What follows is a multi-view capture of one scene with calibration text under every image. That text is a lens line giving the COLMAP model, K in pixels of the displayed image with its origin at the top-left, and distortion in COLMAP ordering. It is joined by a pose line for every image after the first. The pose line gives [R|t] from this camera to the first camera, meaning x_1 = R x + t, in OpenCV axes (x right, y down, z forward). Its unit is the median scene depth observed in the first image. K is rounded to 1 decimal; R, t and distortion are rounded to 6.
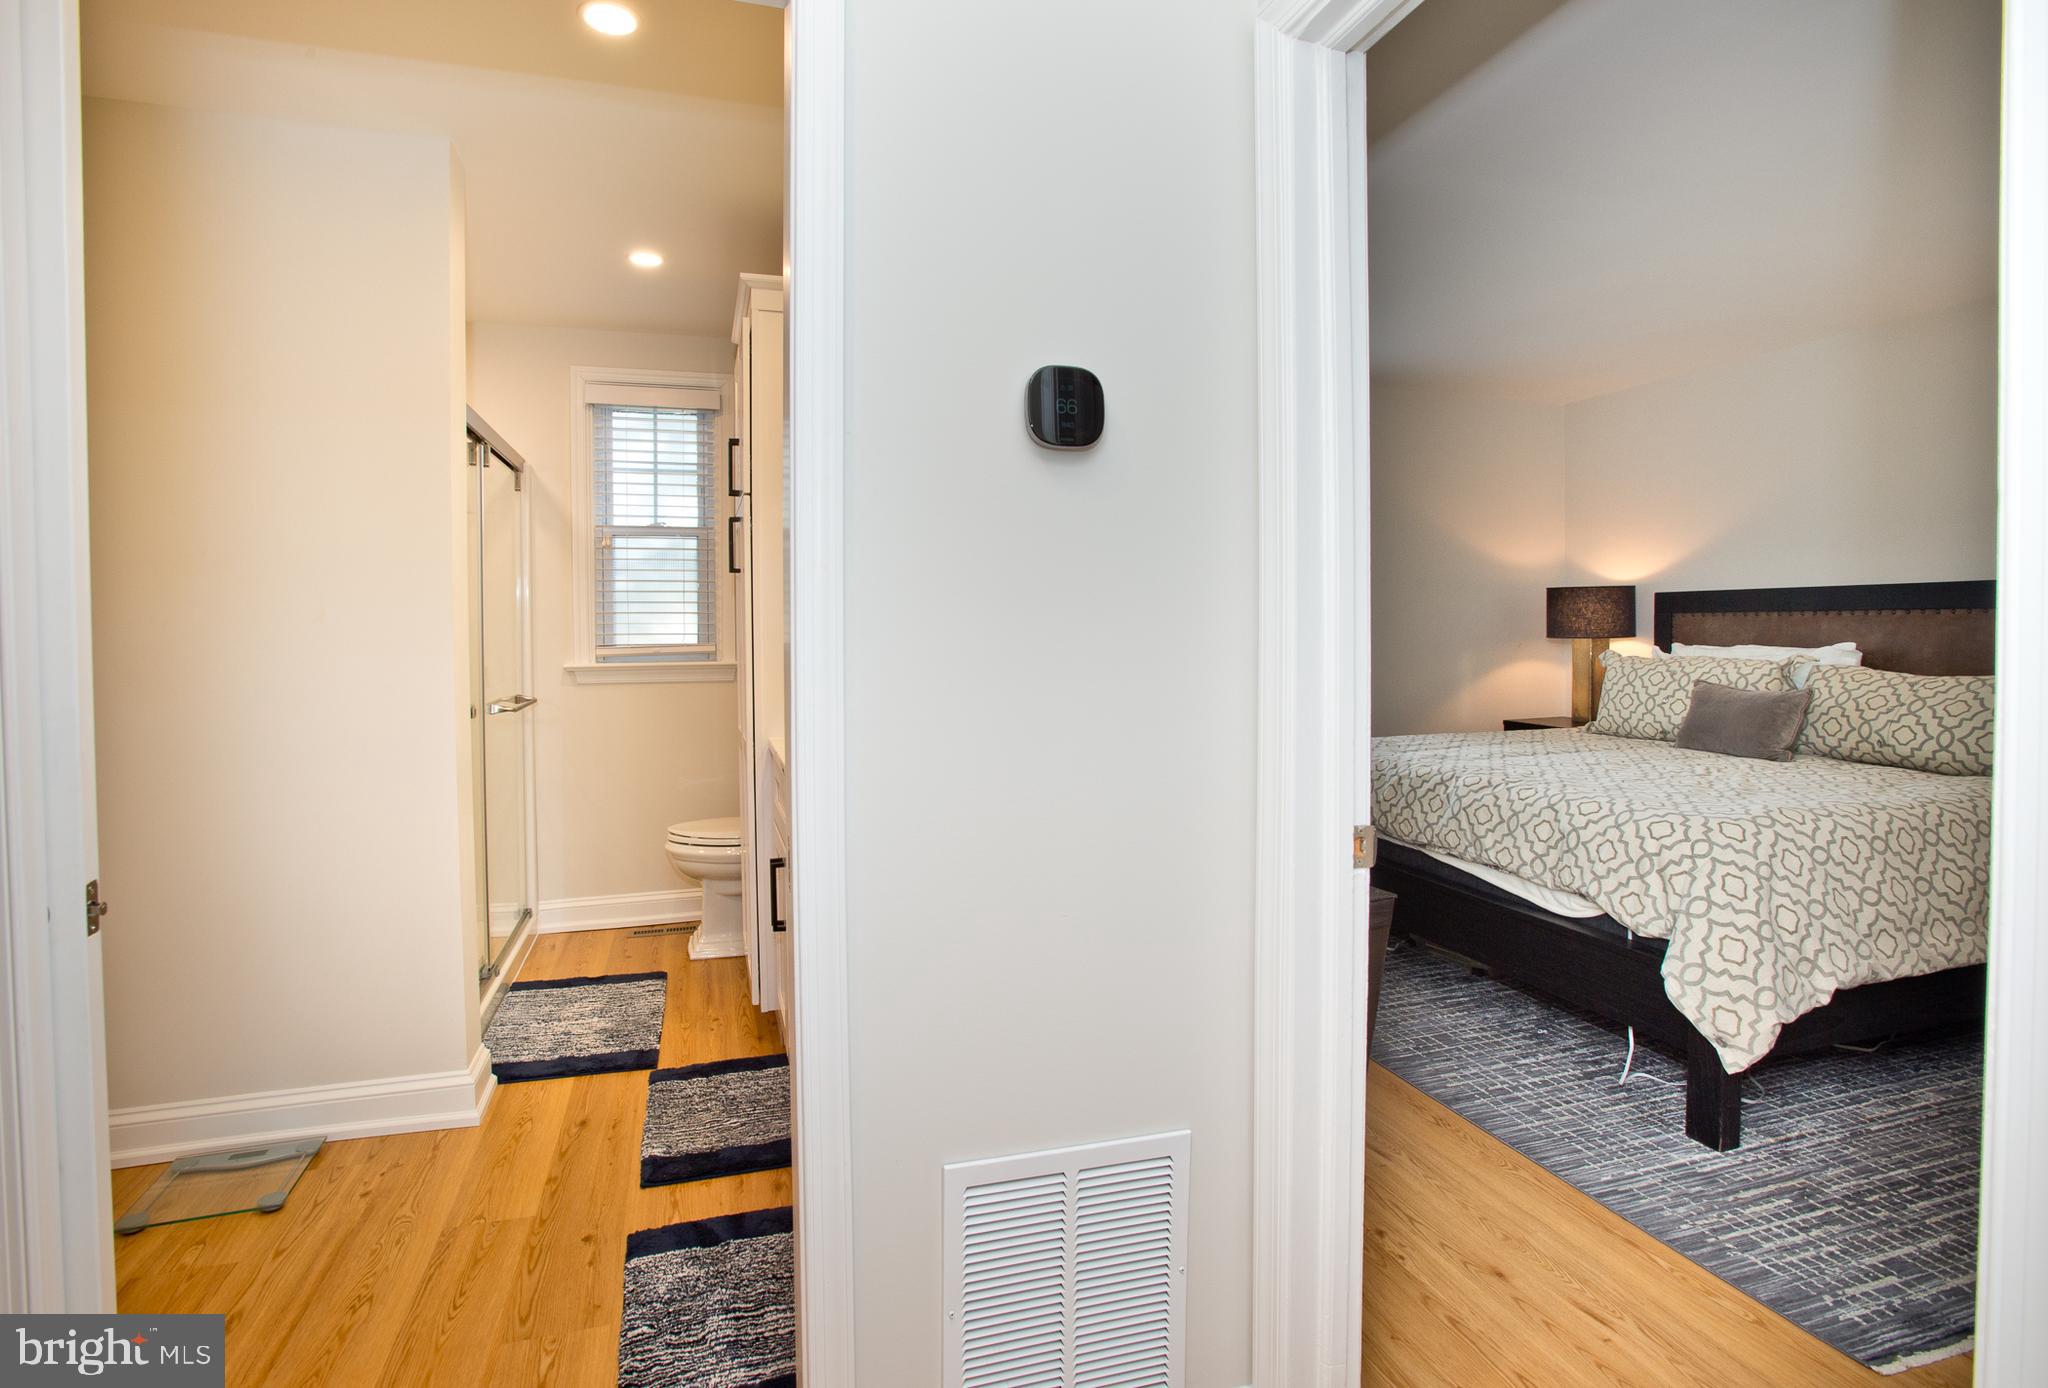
lens RADIAL K [[1044.1, 0, 1039.8], [0, 1044.1, 659.0], [0, 0, 1]] dist [-0.044638, 0.018279]
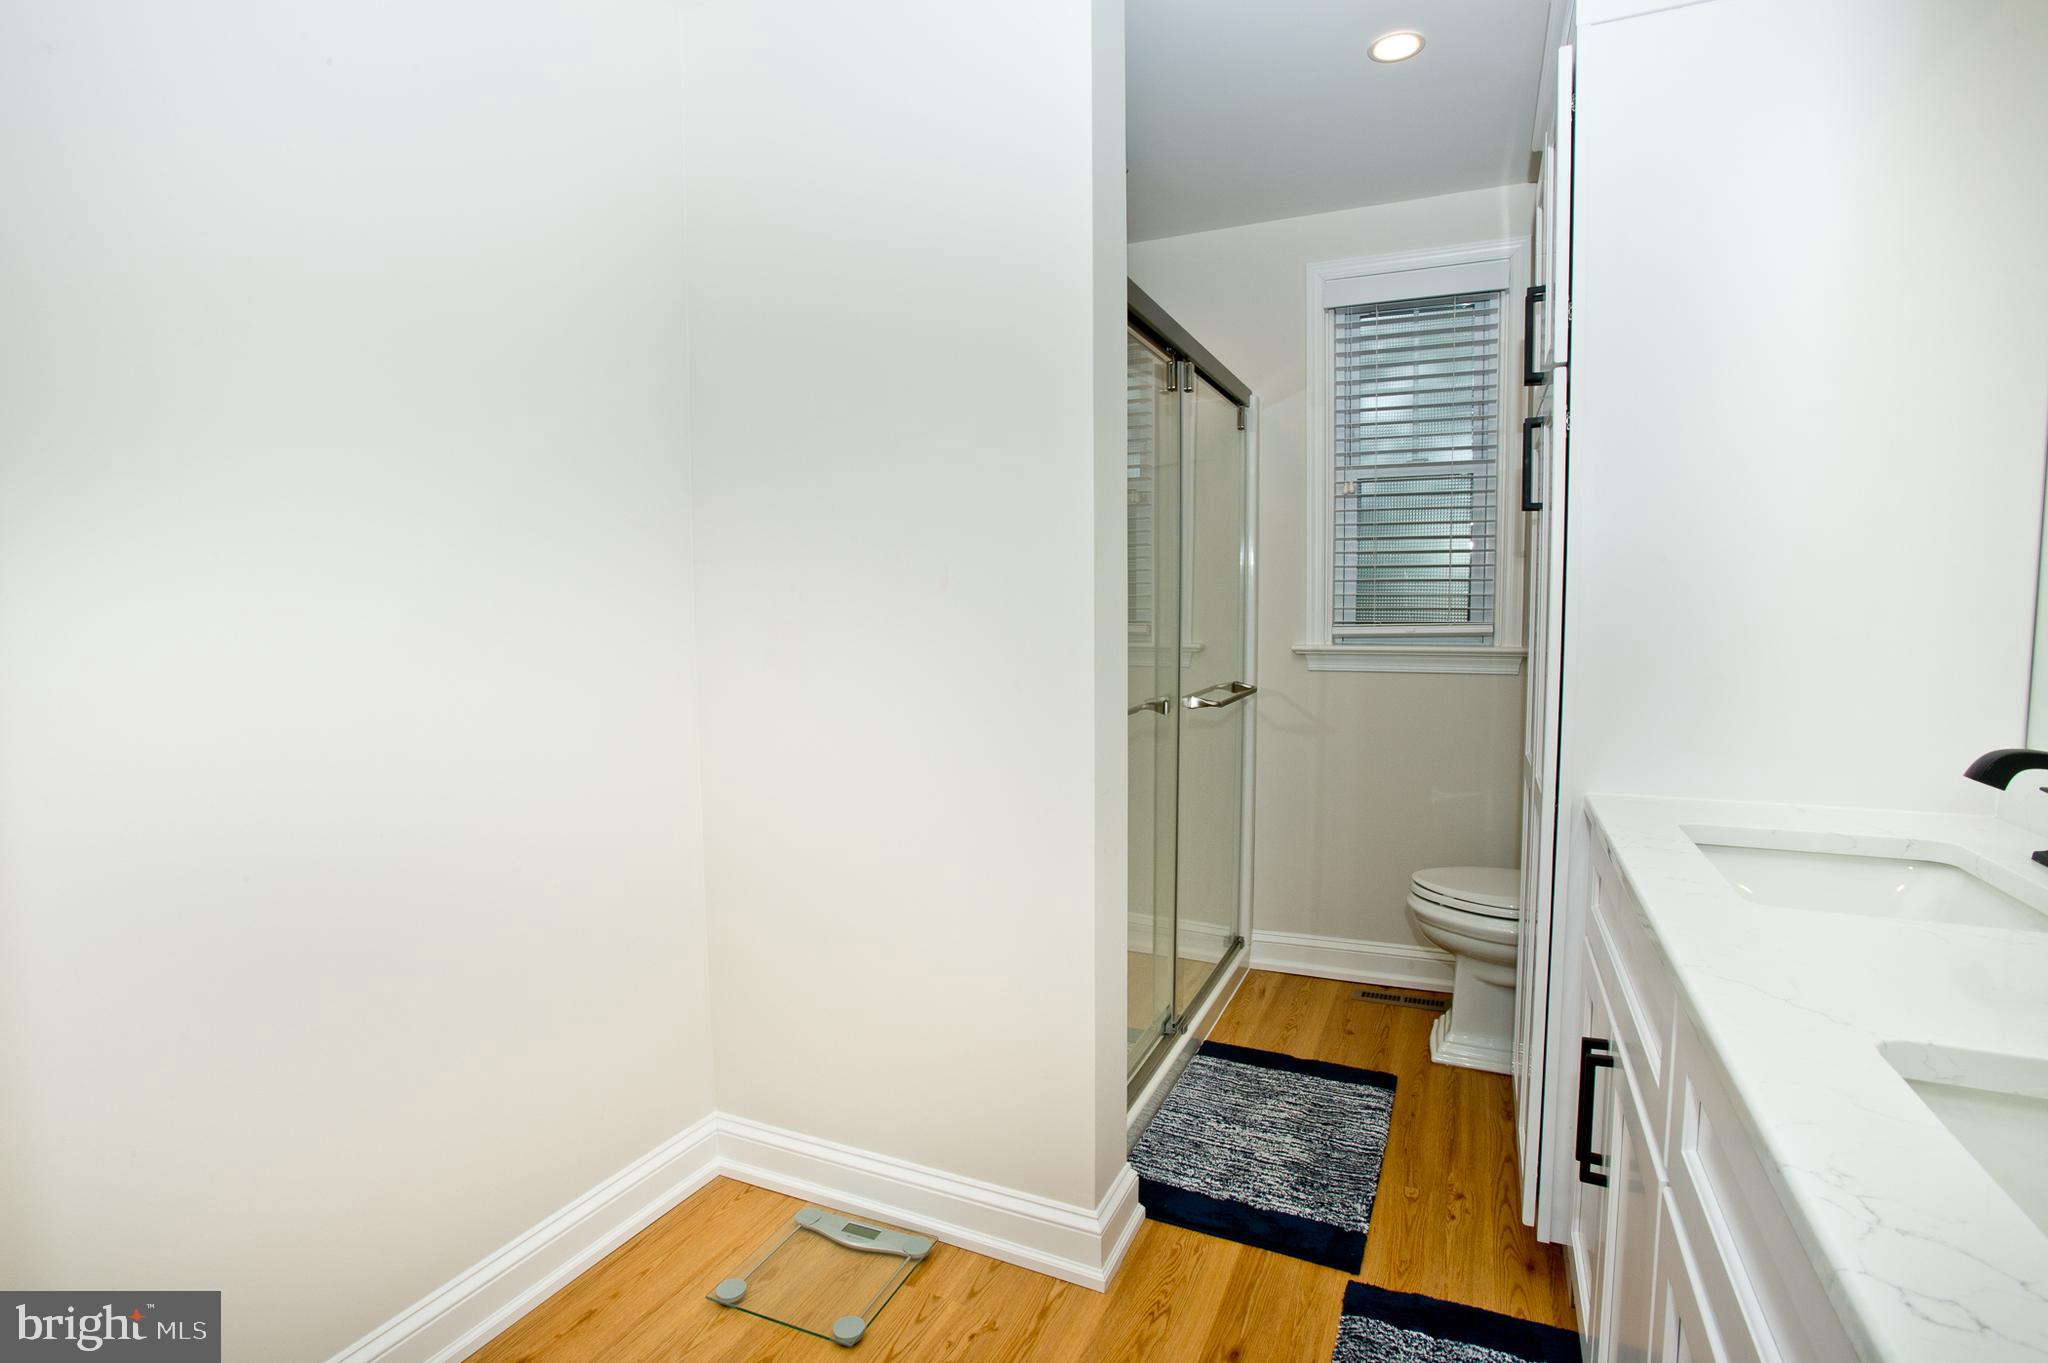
lens RADIAL K [[1044.1, 0, 994.6], [0, 1044.1, 680.4], [0, 0, 1]] dist [-0.044638, 0.018279]
pose [[0.729710, 0.053951, -0.681625, -0.111492], [-0.020703, 0.998169, 0.056842, -0.011726], [0.683444, -0.027366, 0.729490, 0.362623]]
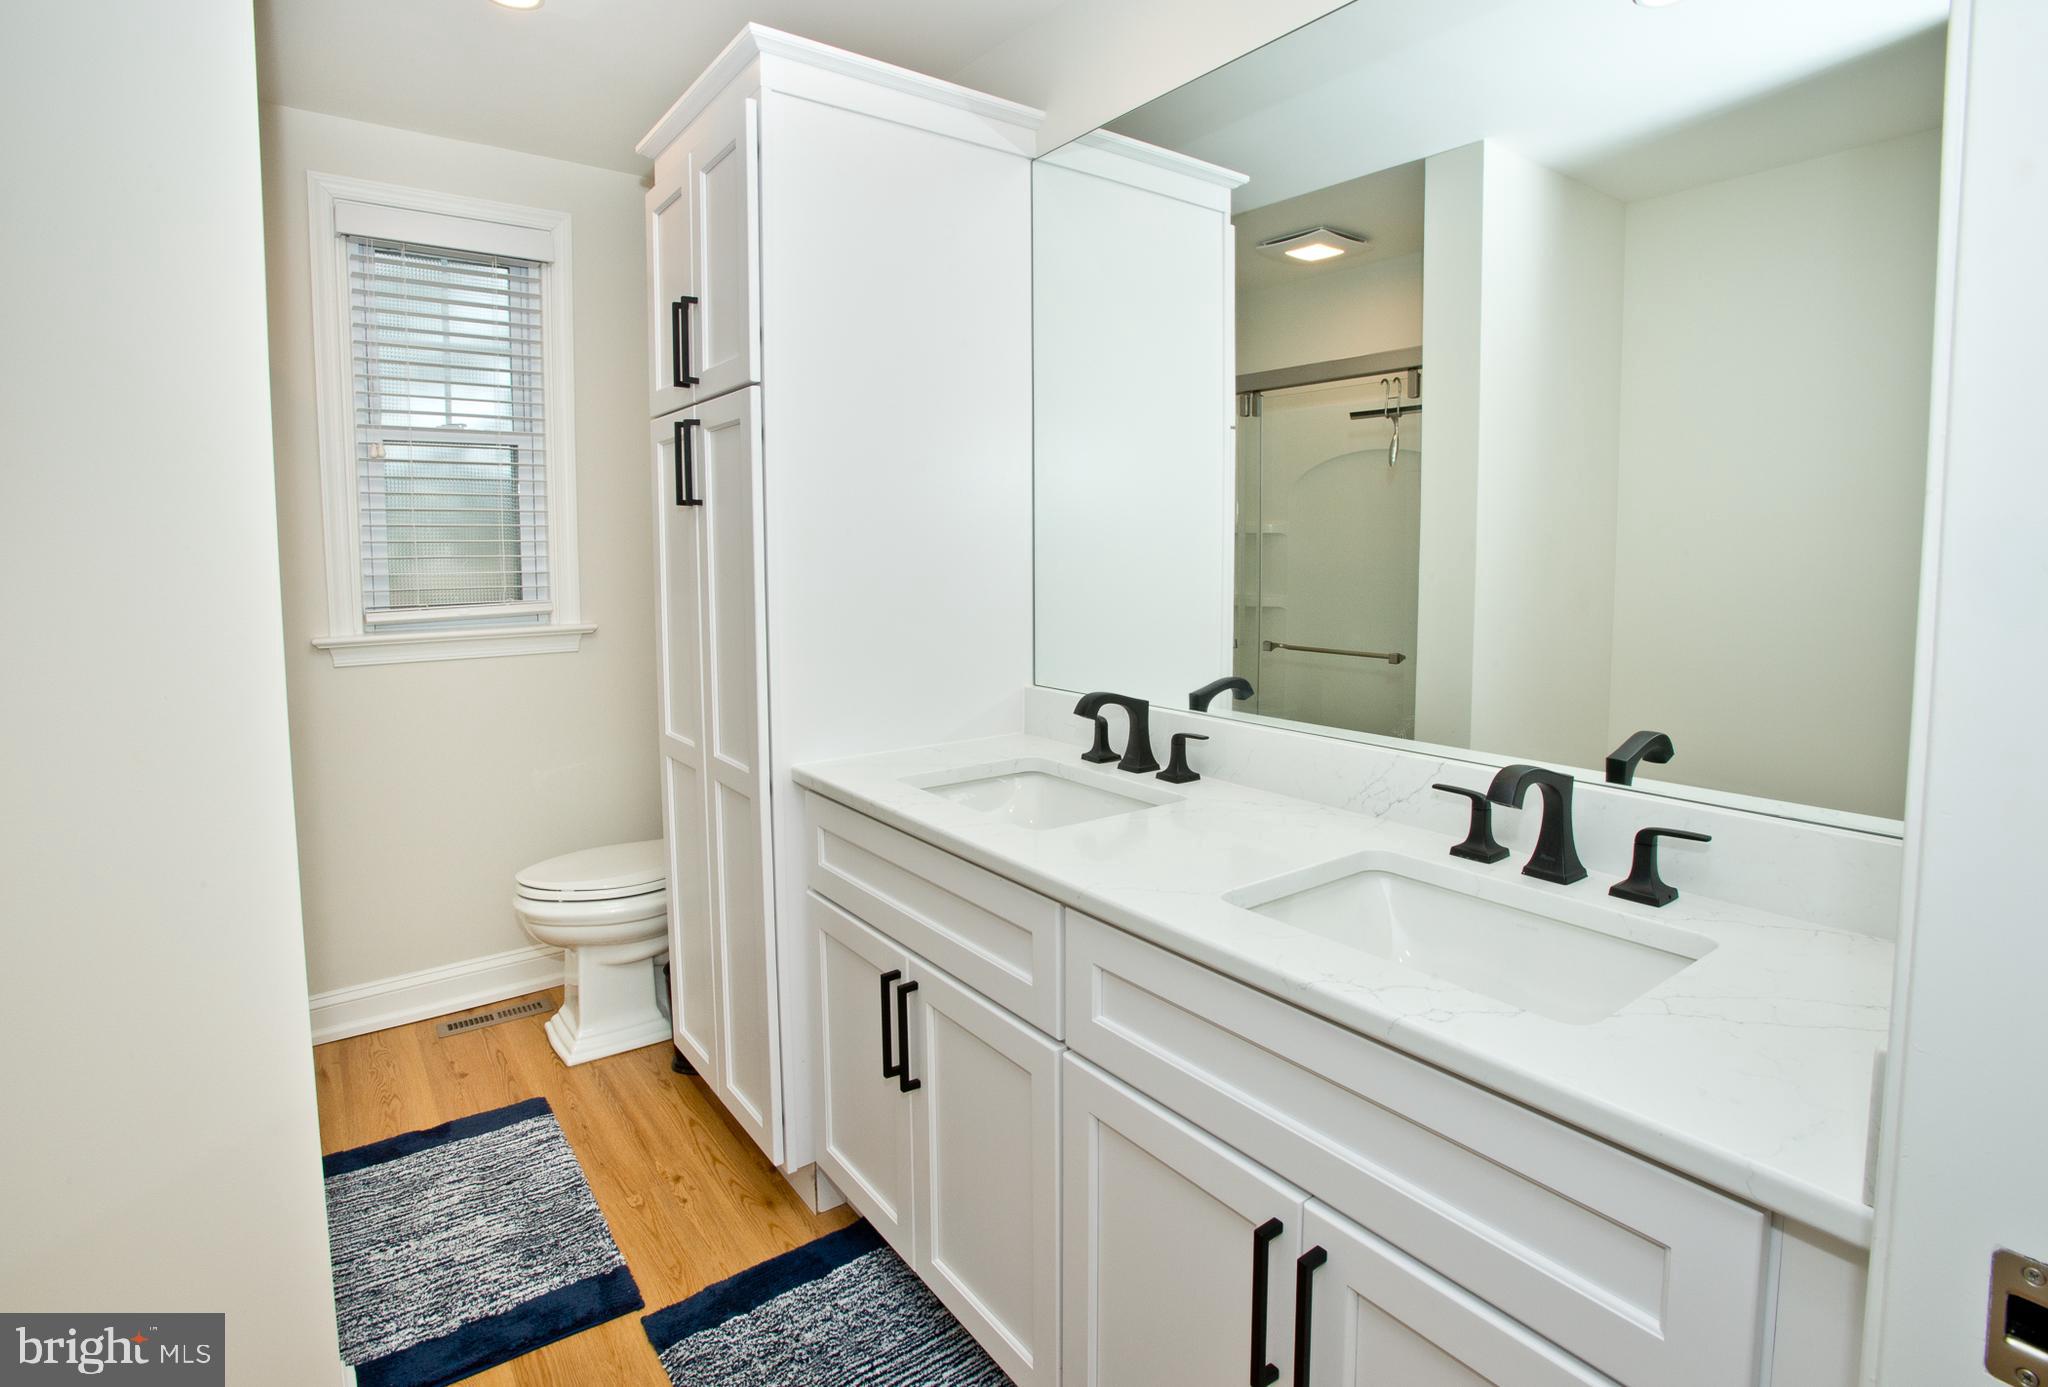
lens RADIAL K [[1044.1, 0, 1095.2], [0, 1044.1, 625.5], [0, 0, 1]] dist [-0.044638, 0.018279]
pose [[0.941546, -0.024769, 0.335973, -0.301328], [0.009956, 0.998904, 0.045741, -0.039081], [-0.336738, -0.039723, 0.940760, 0.330451]]
